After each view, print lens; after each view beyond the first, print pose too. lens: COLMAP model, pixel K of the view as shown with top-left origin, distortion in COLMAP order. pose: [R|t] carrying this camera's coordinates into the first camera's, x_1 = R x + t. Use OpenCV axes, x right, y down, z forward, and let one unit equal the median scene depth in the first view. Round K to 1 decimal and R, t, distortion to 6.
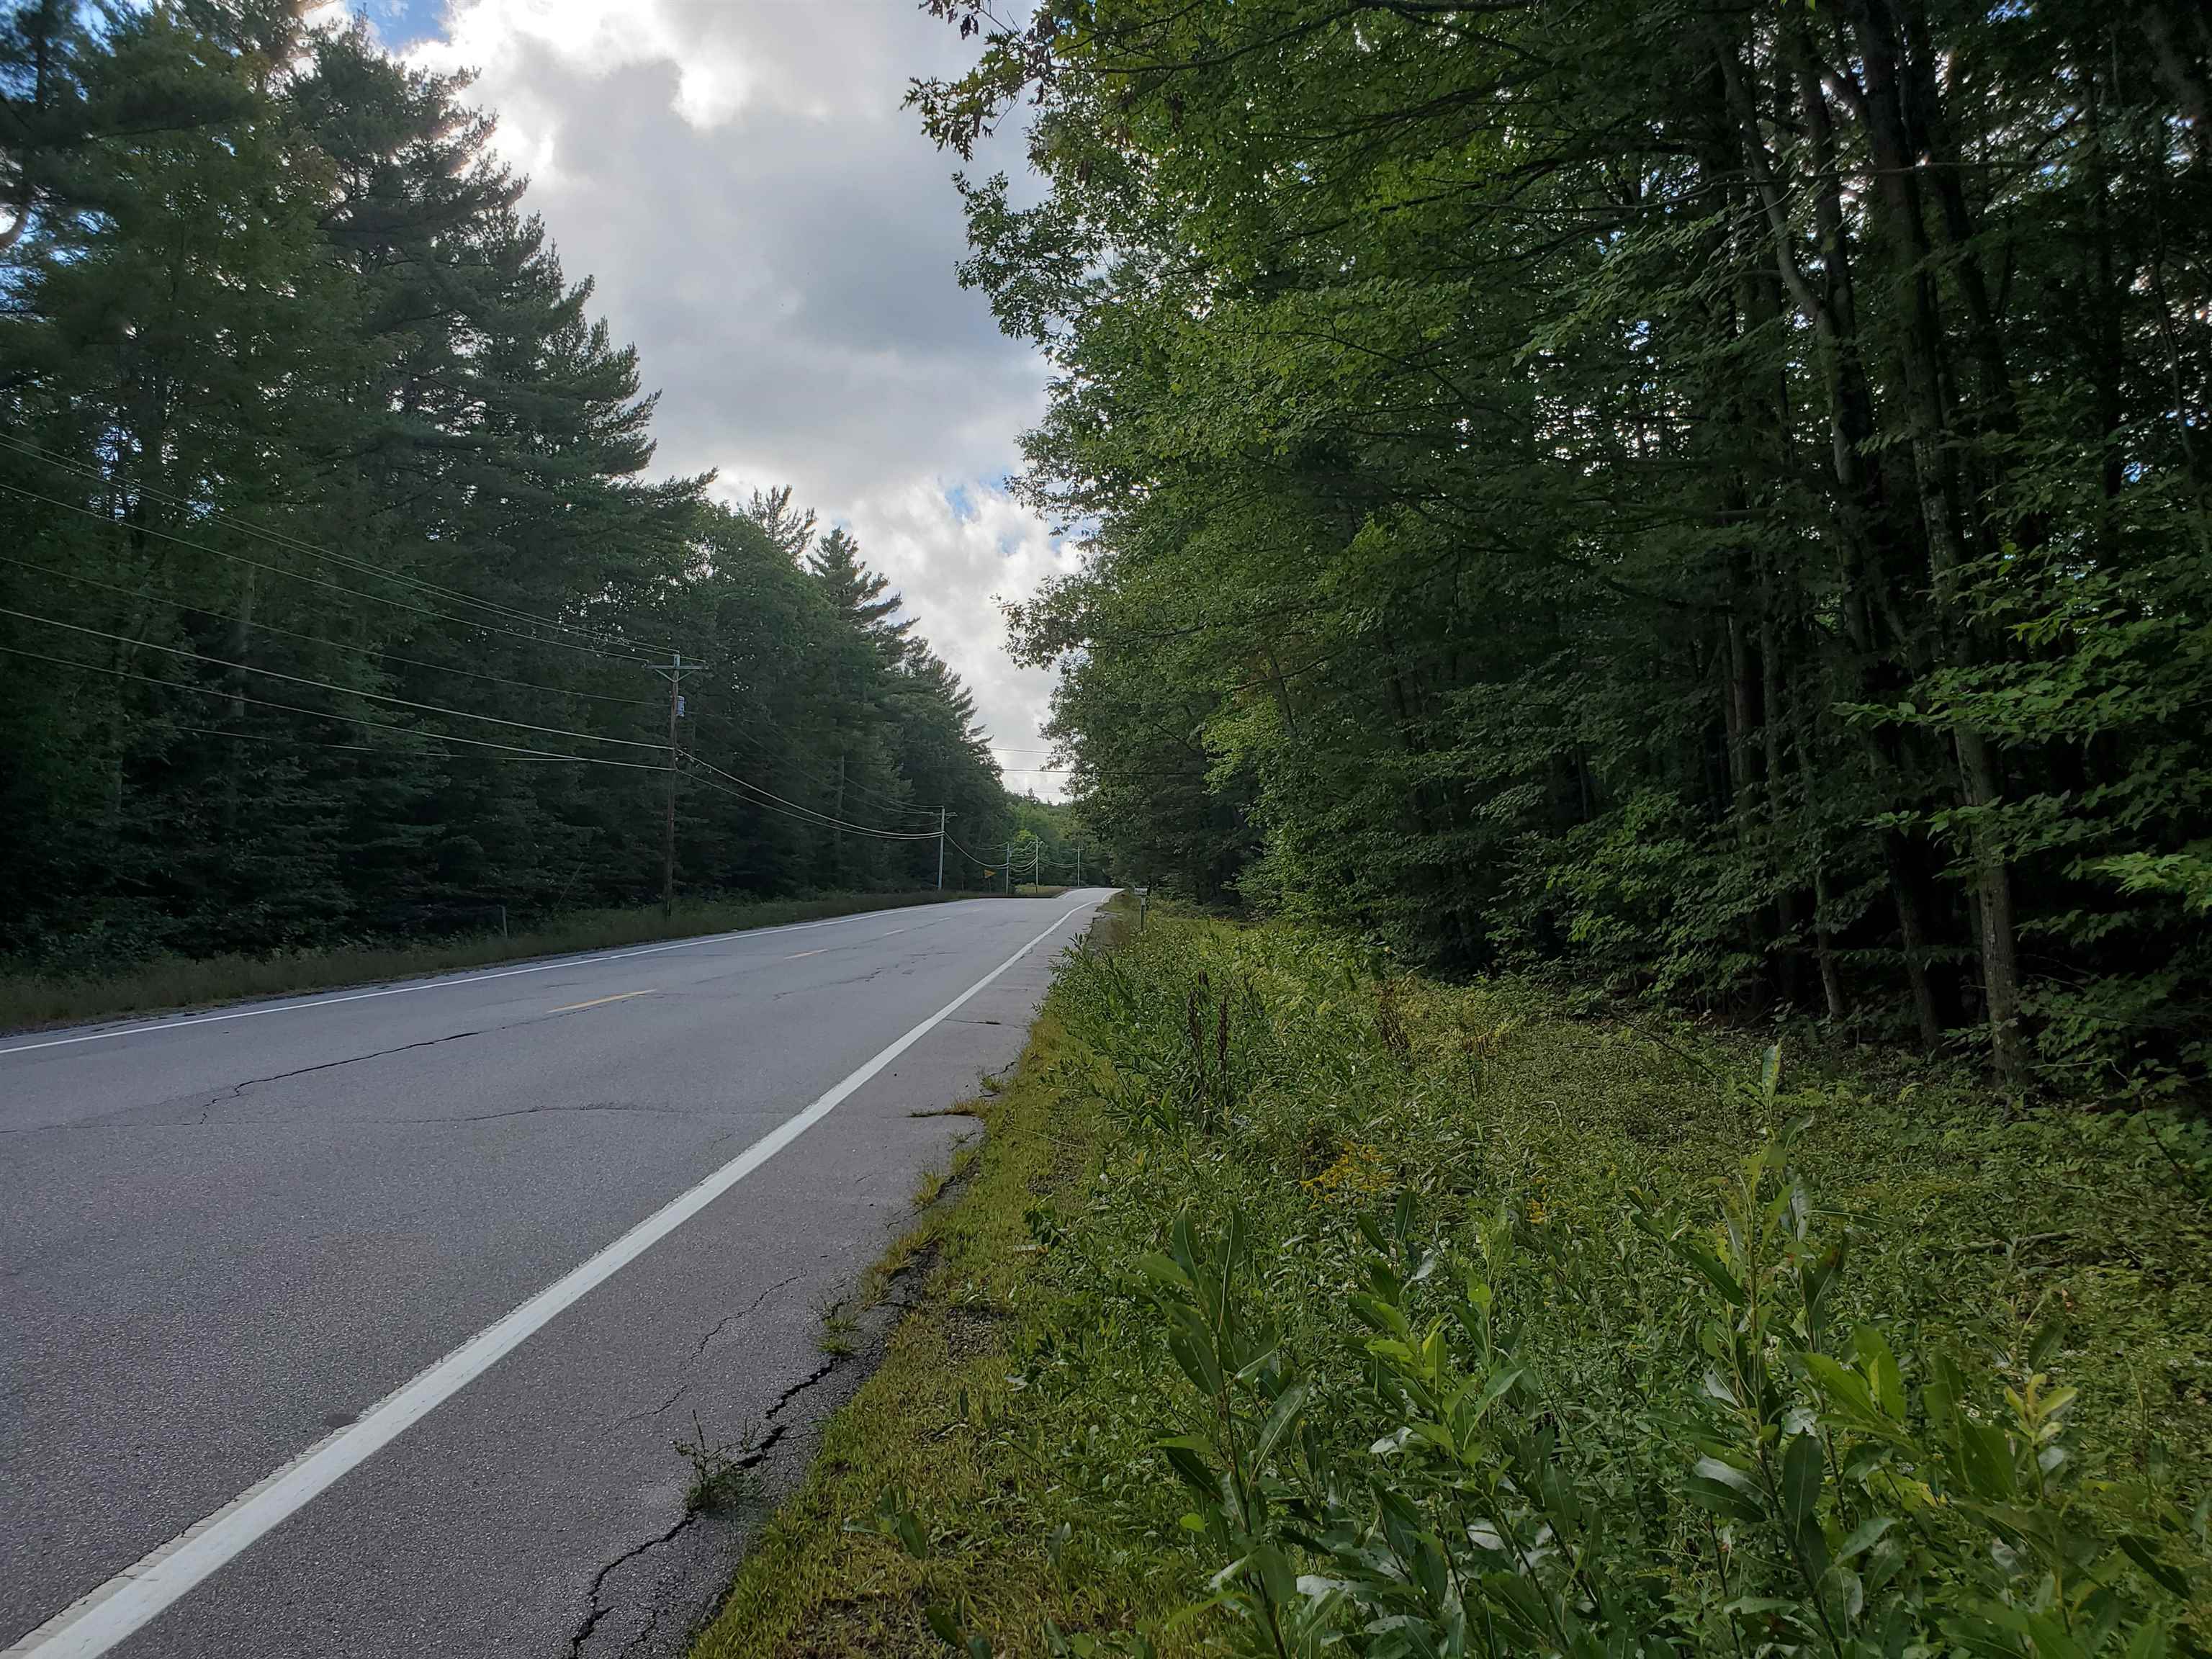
lens RADIAL K [[1732.8, 0, 1108.5], [0, 1732.8, 829.1], [0, 0, 1]] dist [0.028063, -0.016024]
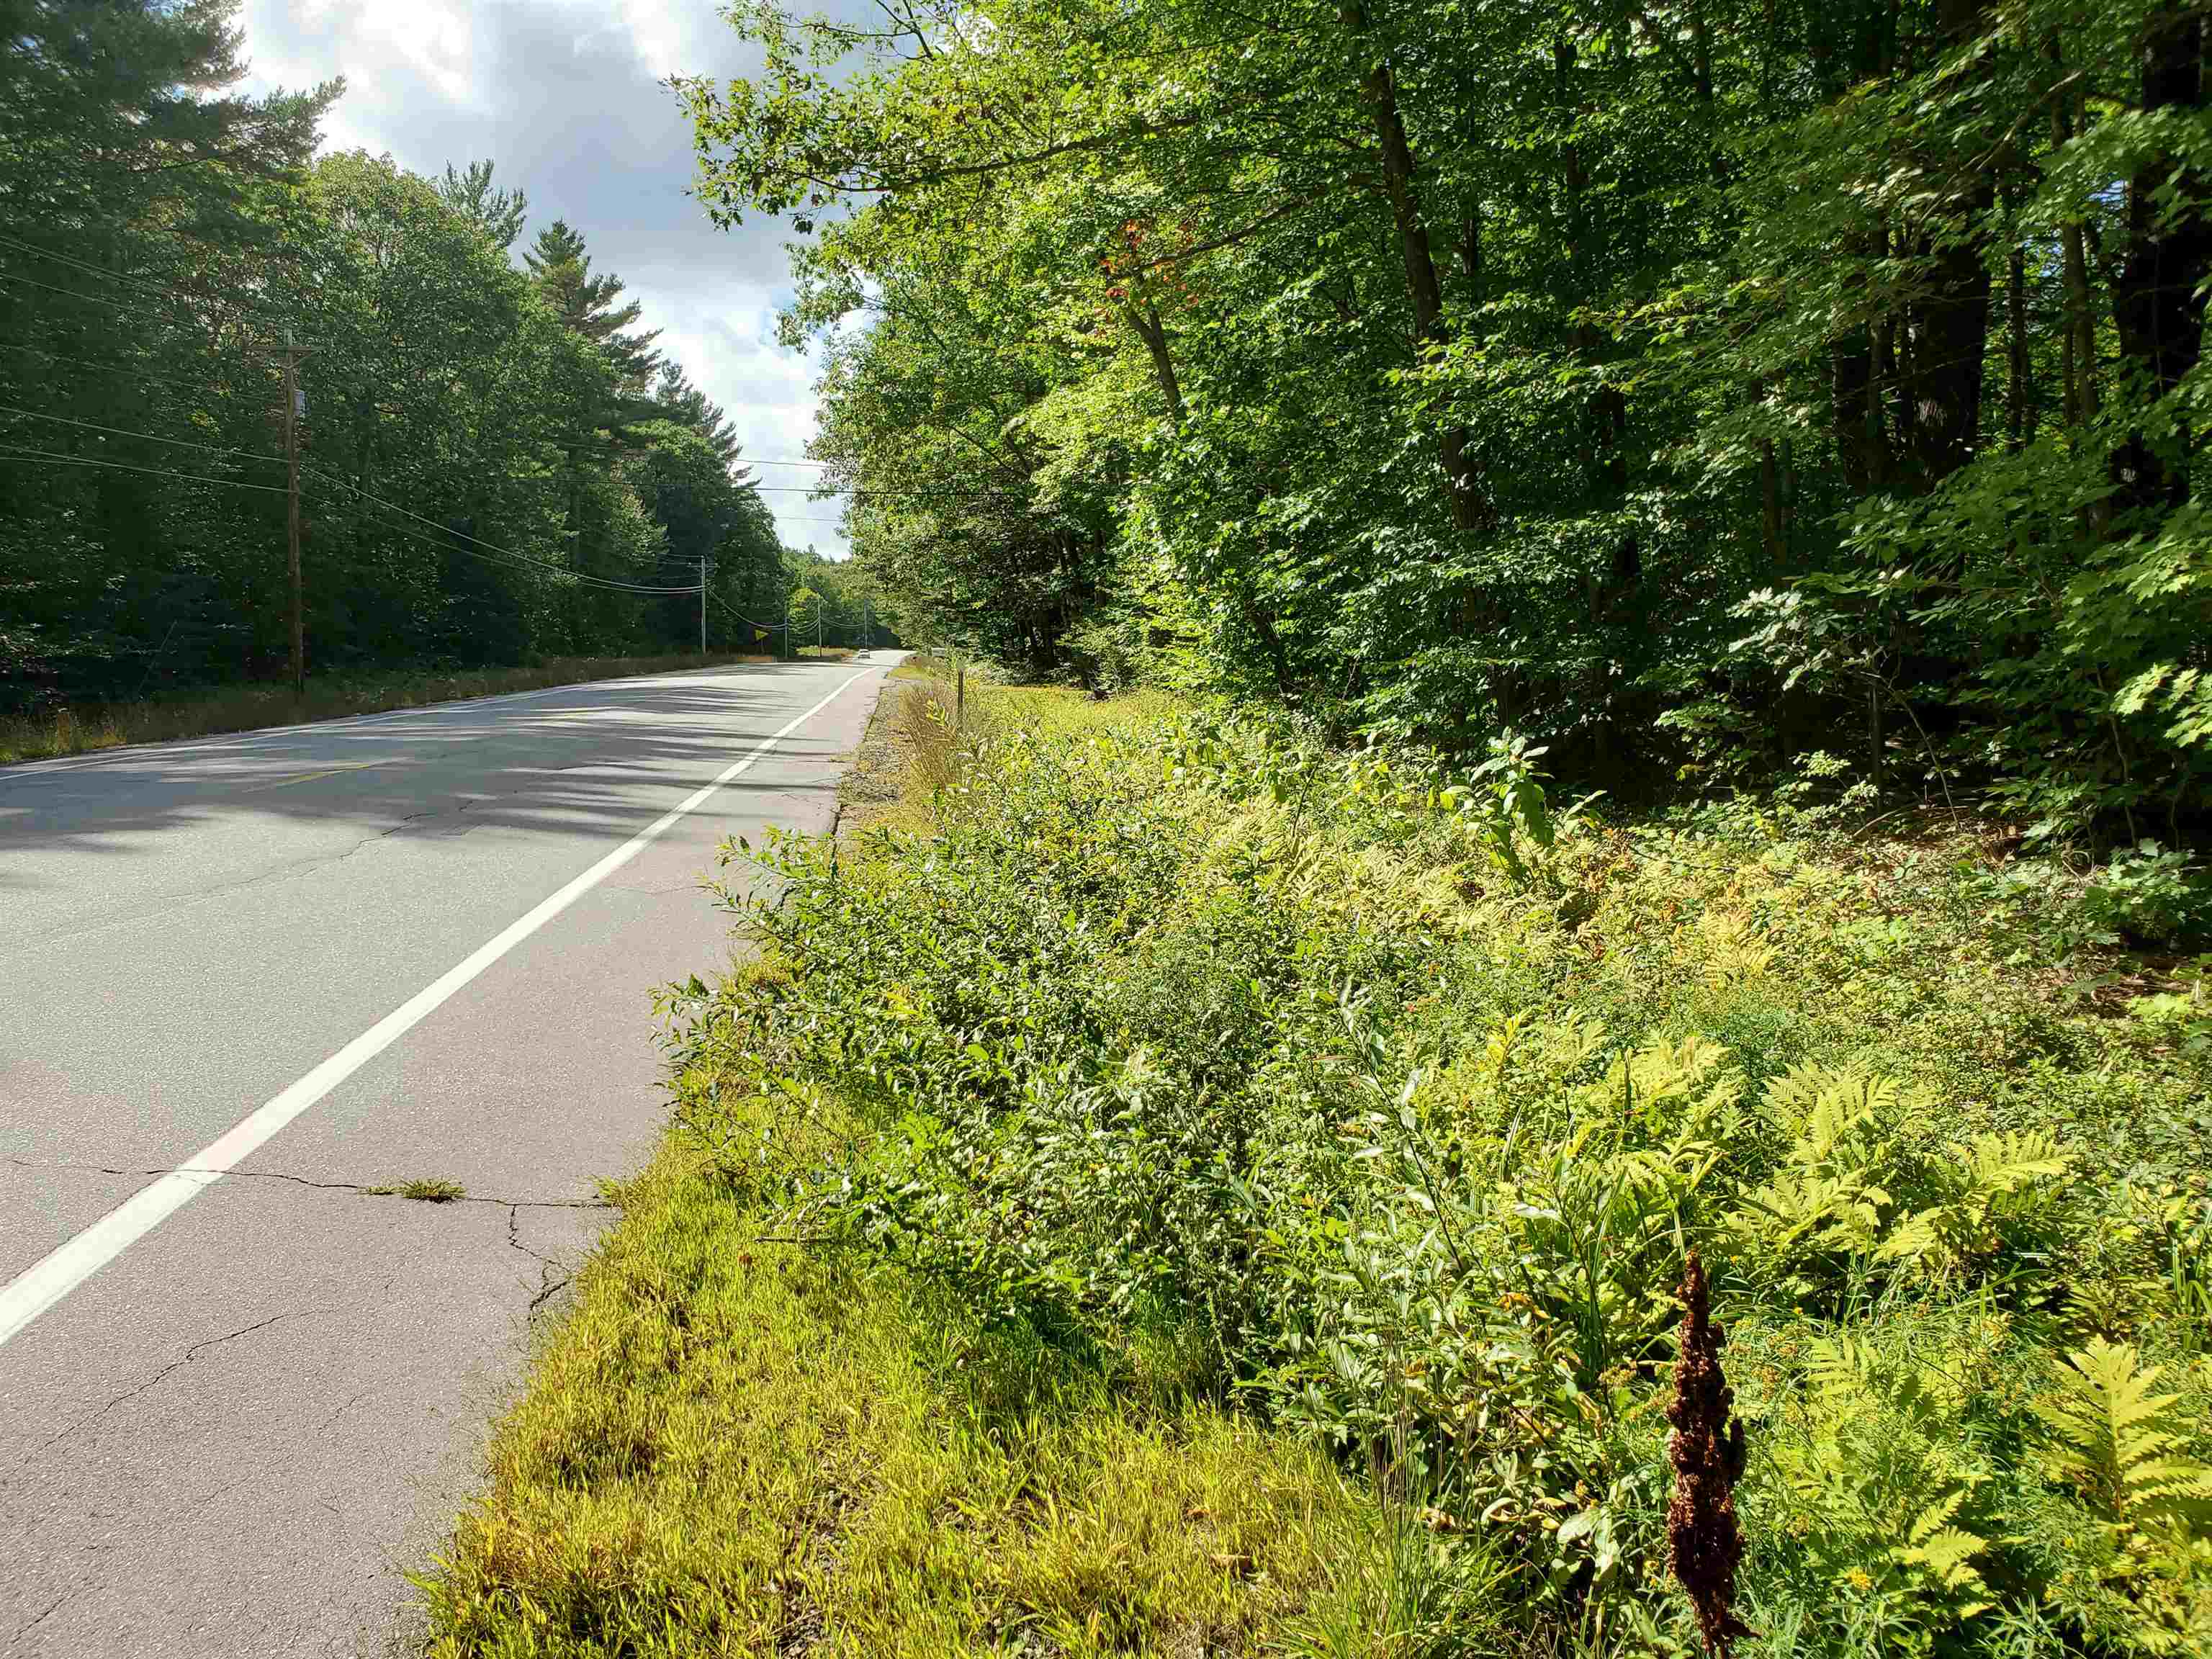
lens RADIAL K [[1732.8, 0, 1117.5], [0, 1732.8, 827.8], [0, 0, 1]] dist [0.028063, -0.016024]
pose [[0.992126, -0.025475, 0.122625, 0.000646], [0.008506, 0.990539, 0.136966, 0.004144], [-0.124954, -0.134844, 0.982956, 0.106238]]
